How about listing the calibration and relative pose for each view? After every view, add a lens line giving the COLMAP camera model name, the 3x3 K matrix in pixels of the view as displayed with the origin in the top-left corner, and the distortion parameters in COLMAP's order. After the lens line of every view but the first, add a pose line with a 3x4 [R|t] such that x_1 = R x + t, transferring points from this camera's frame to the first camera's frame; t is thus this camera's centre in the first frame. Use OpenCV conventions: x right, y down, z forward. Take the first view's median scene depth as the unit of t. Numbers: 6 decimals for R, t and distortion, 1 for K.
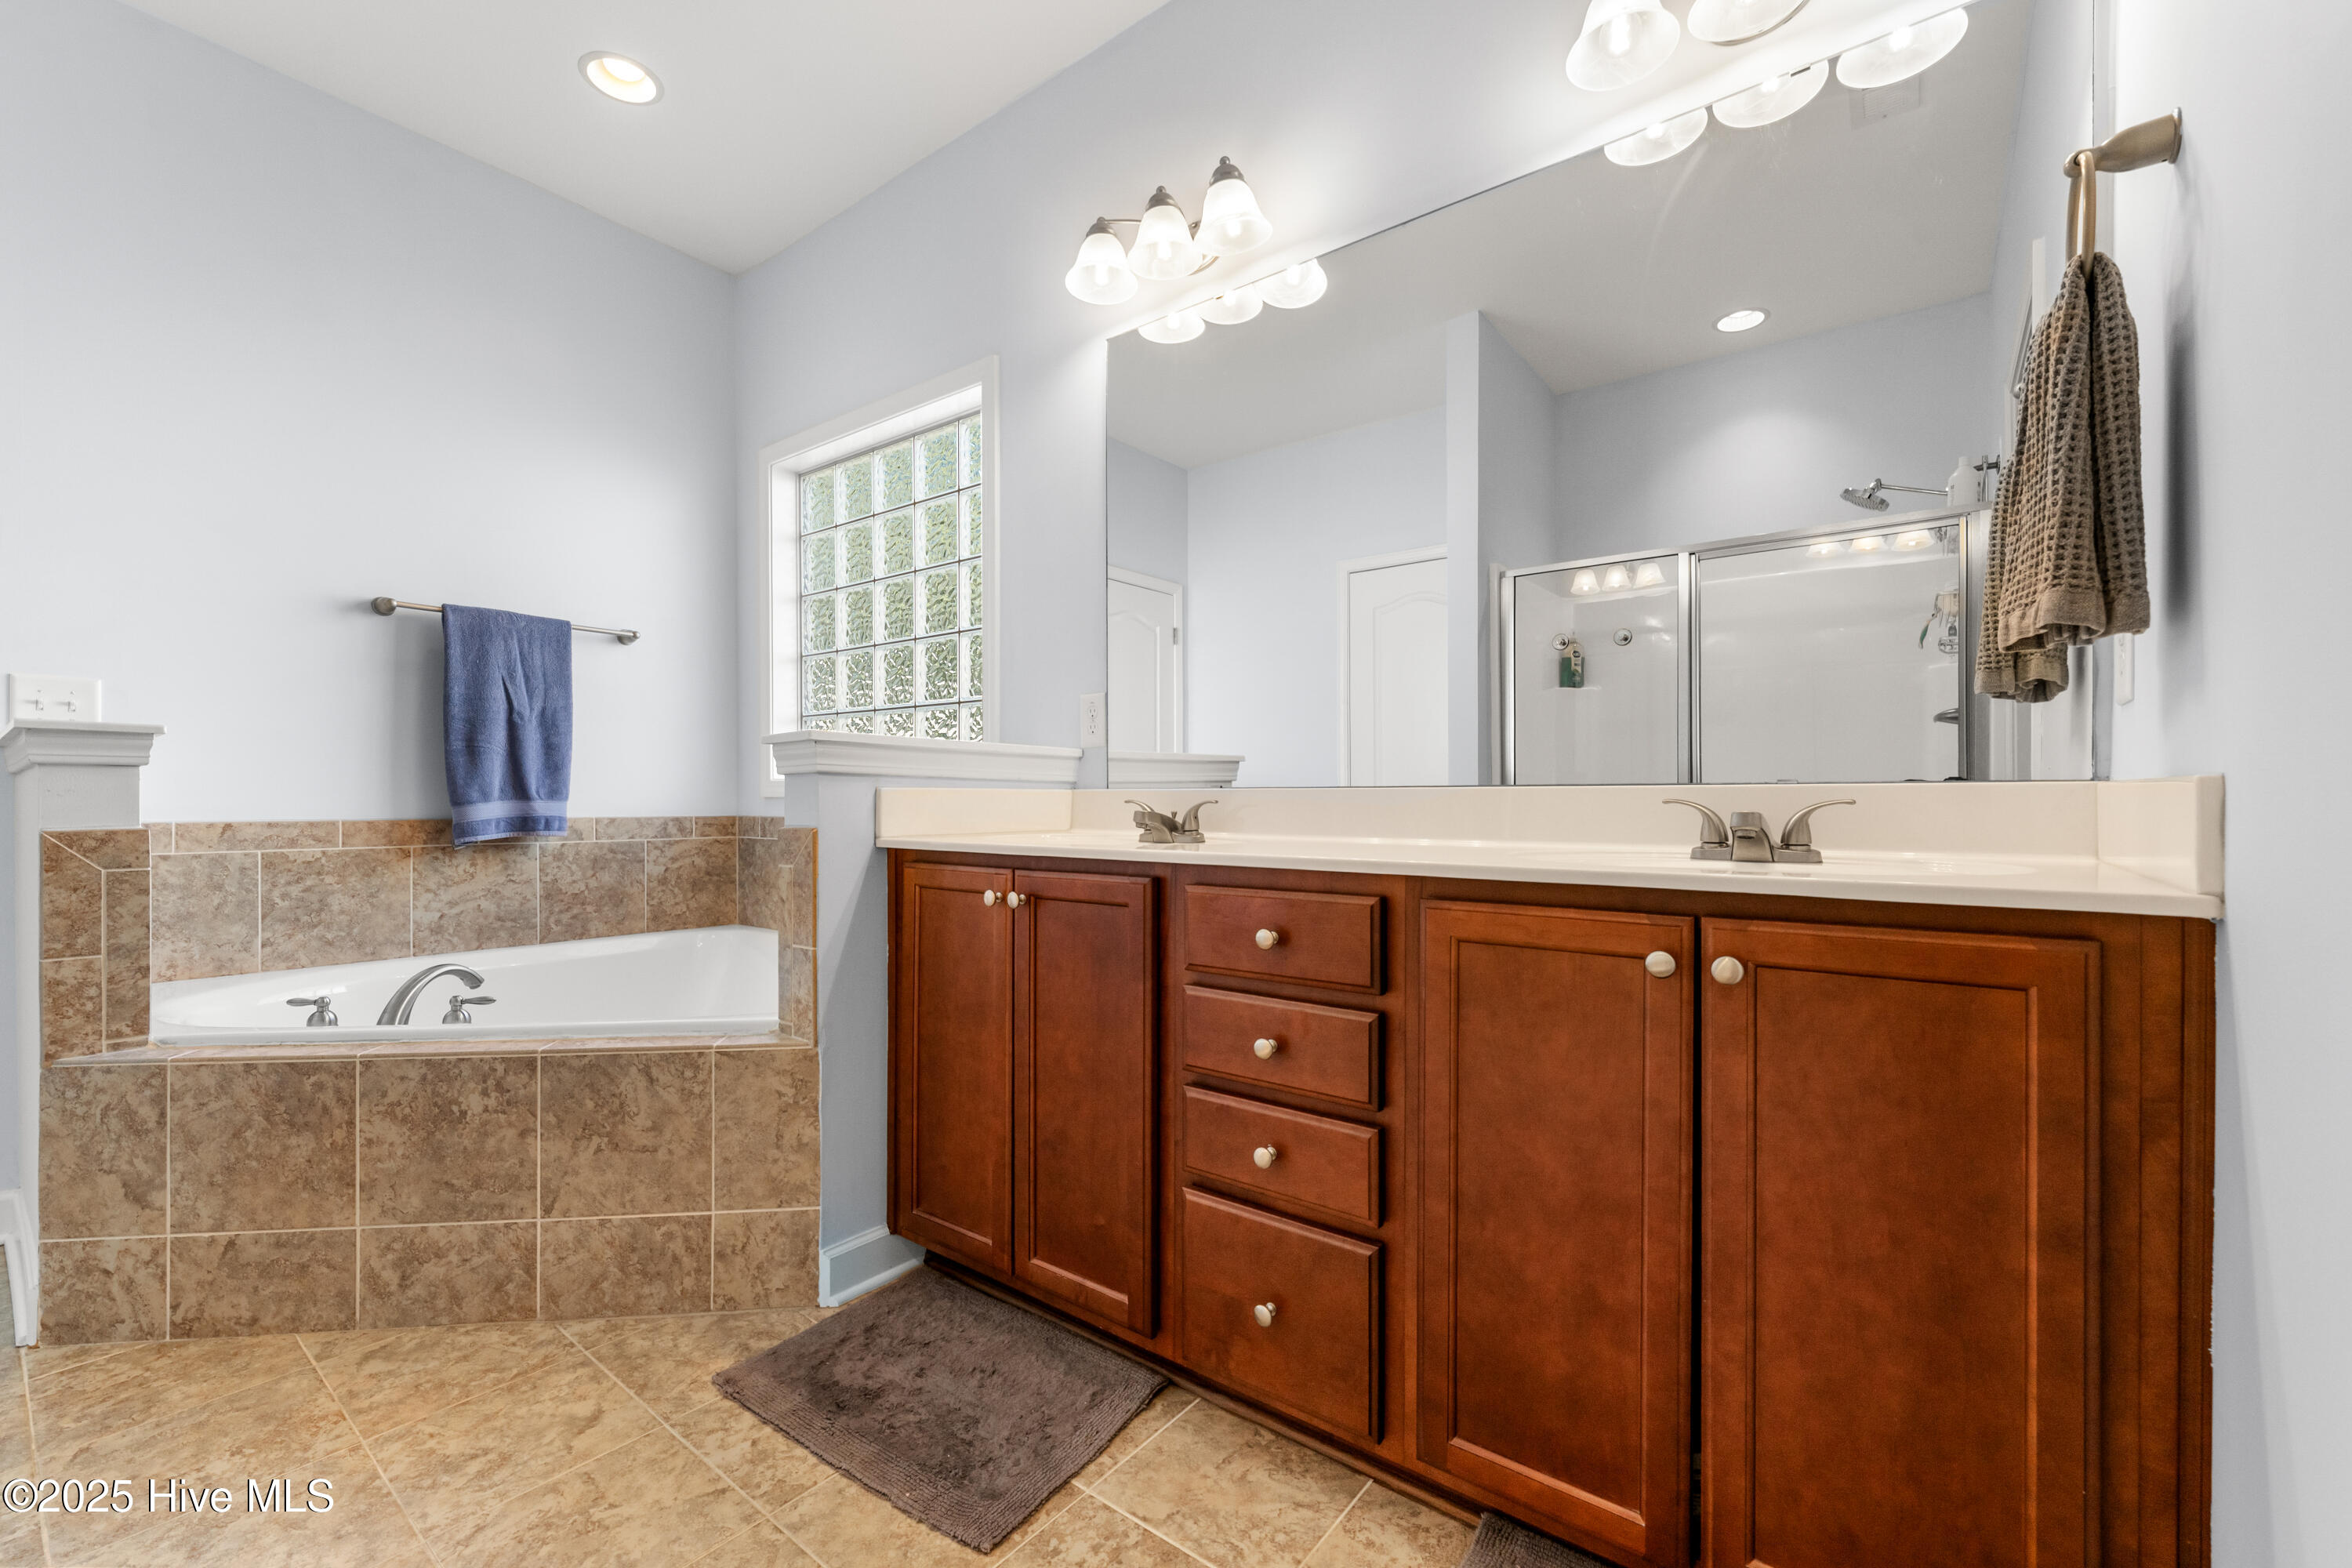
lens RADIAL K [[999.7, 0, 1176.0], [0, 999.7, 784.0], [0, 0, 1]] dist [-0.000116, -0.000152]
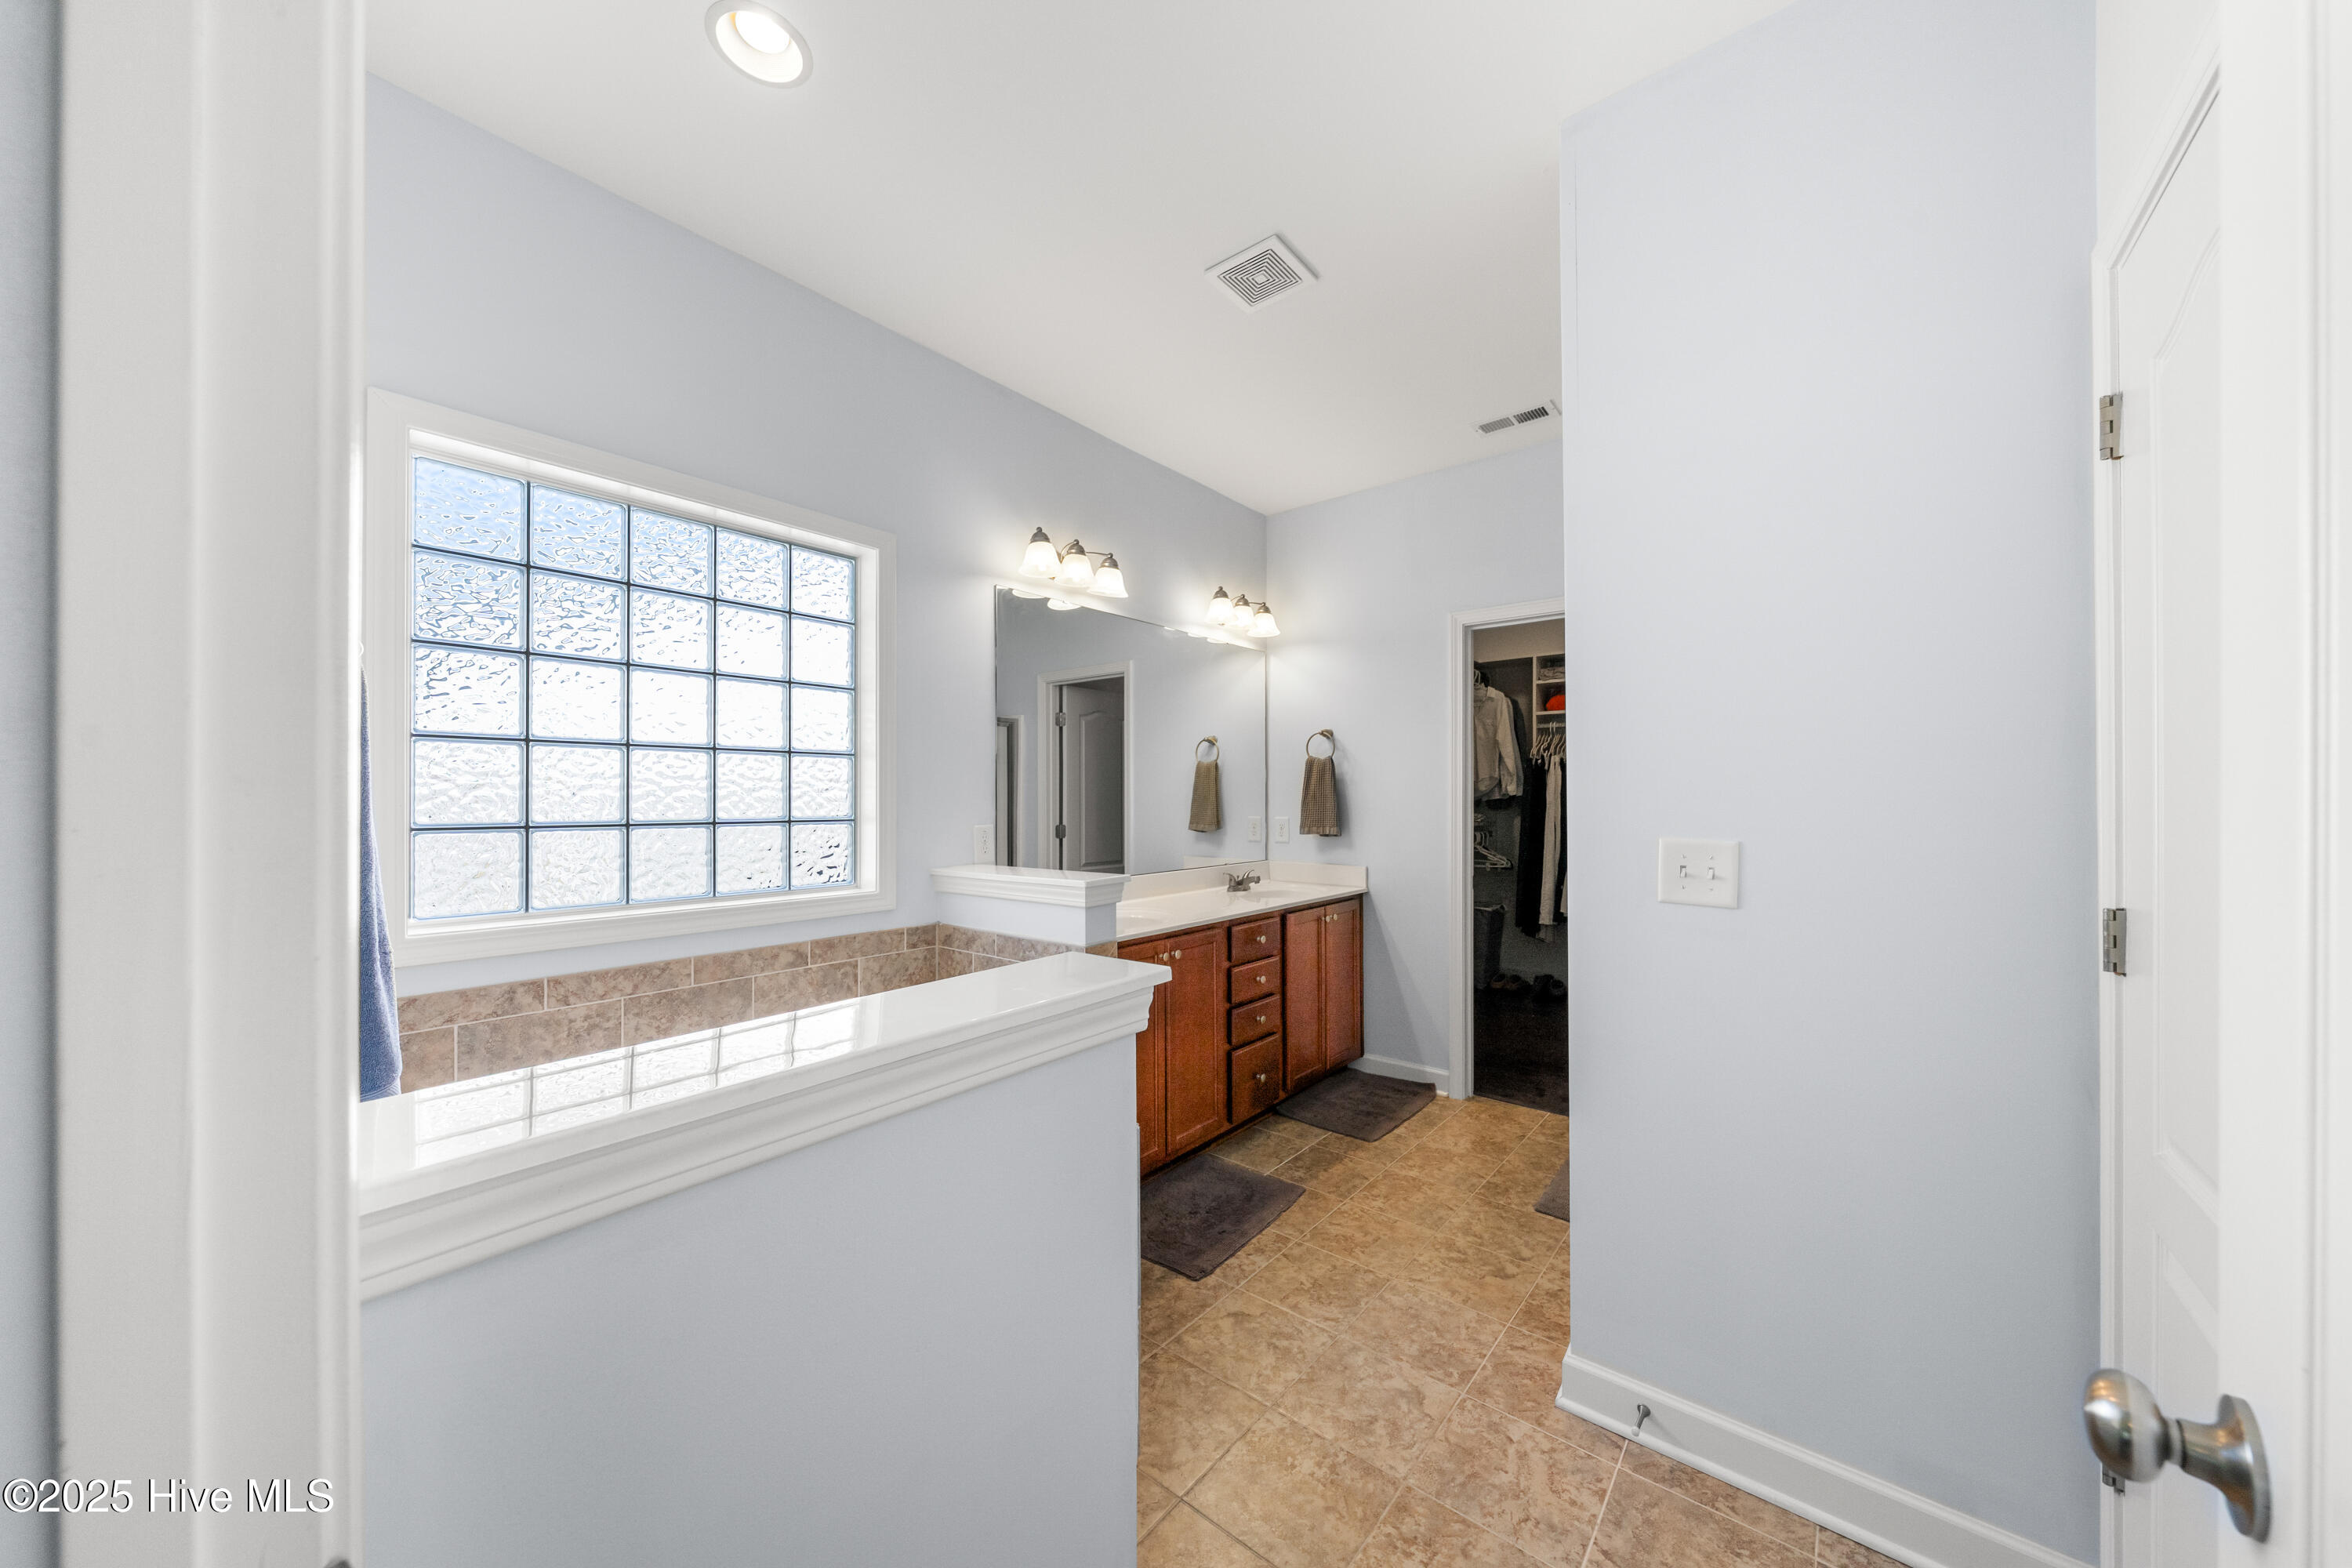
lens RADIAL K [[798.4, 0, 1173.1], [0, 798.4, 804.9], [0, 0, 1]] dist [-0.001784, 0.000027]
pose [[0.020377, 0.000281, 0.999792, -1.854449], [-0.008005, 0.999968, -0.000118, -0.188412], [-0.999760, -0.008001, 0.020379, 1.068188]]
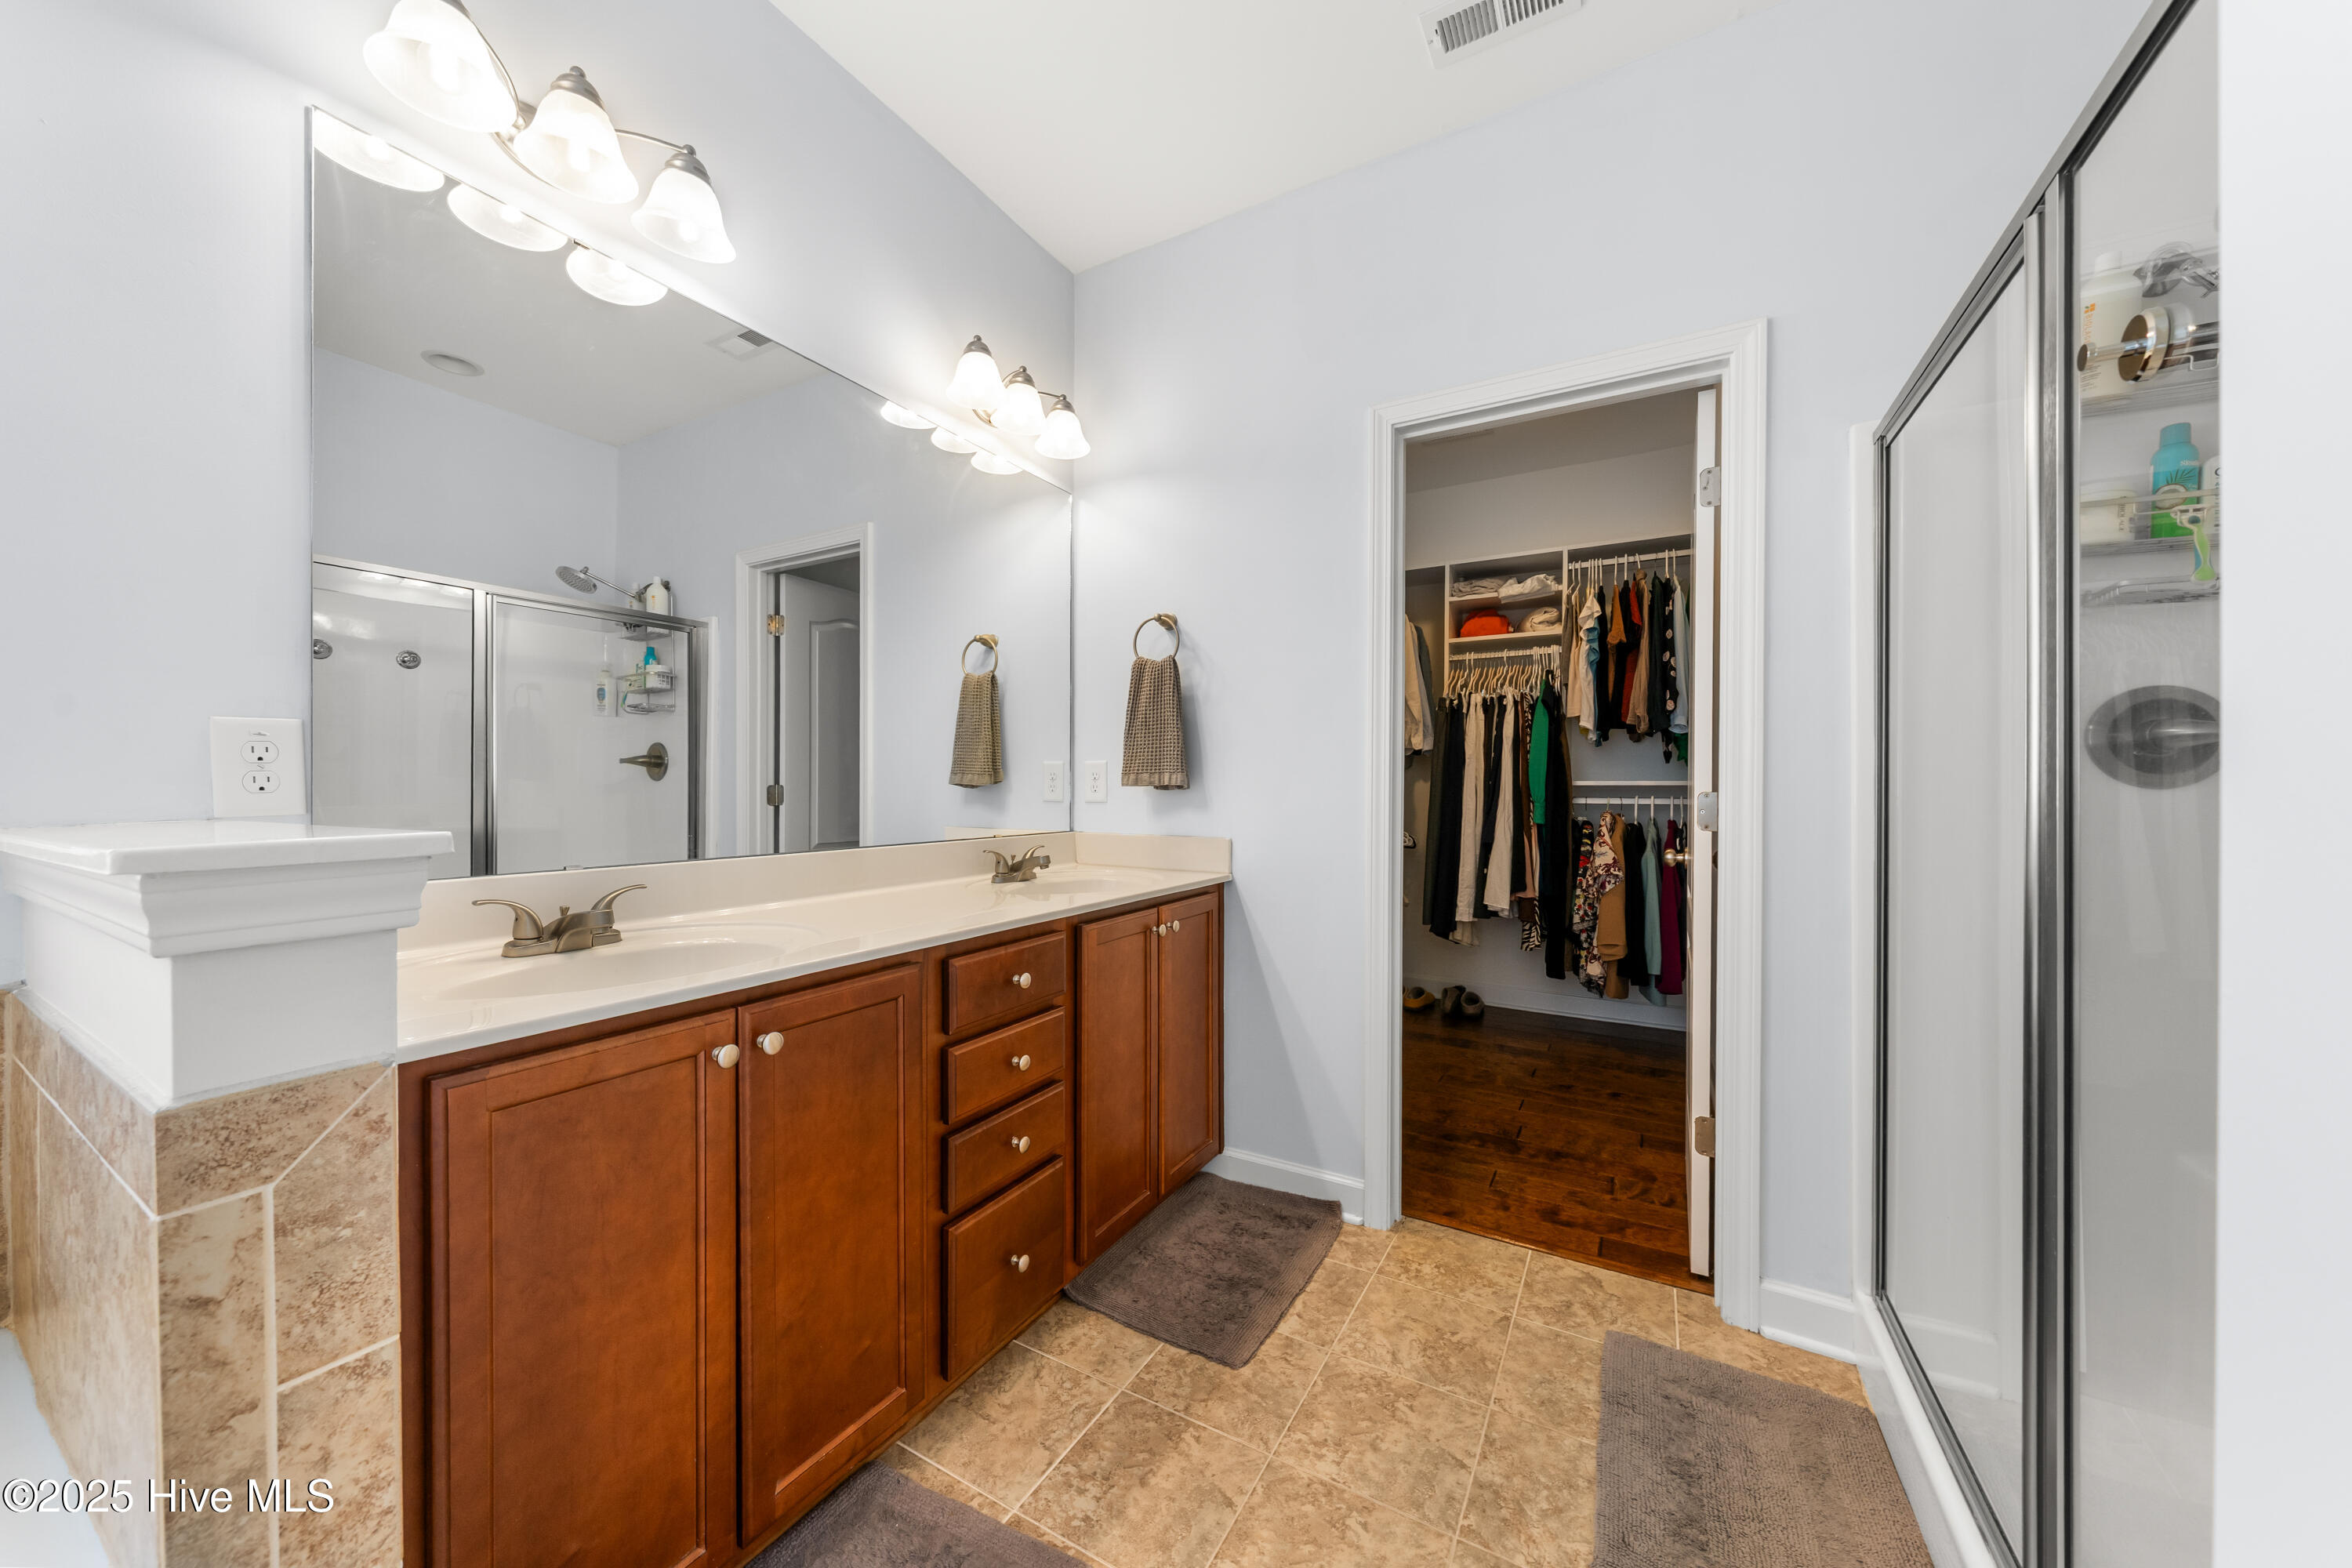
lens RADIAL K [[798.4, 0, 1173.1], [0, 798.4, 804.9], [0, 0, 1]] dist [-0.001784, 0.000027]
pose [[-0.150614, -0.011452, 0.988526, -0.885779], [-0.012707, 0.999873, 0.009647, -0.084580], [-0.988511, -0.011108, -0.150740, 0.860758]]
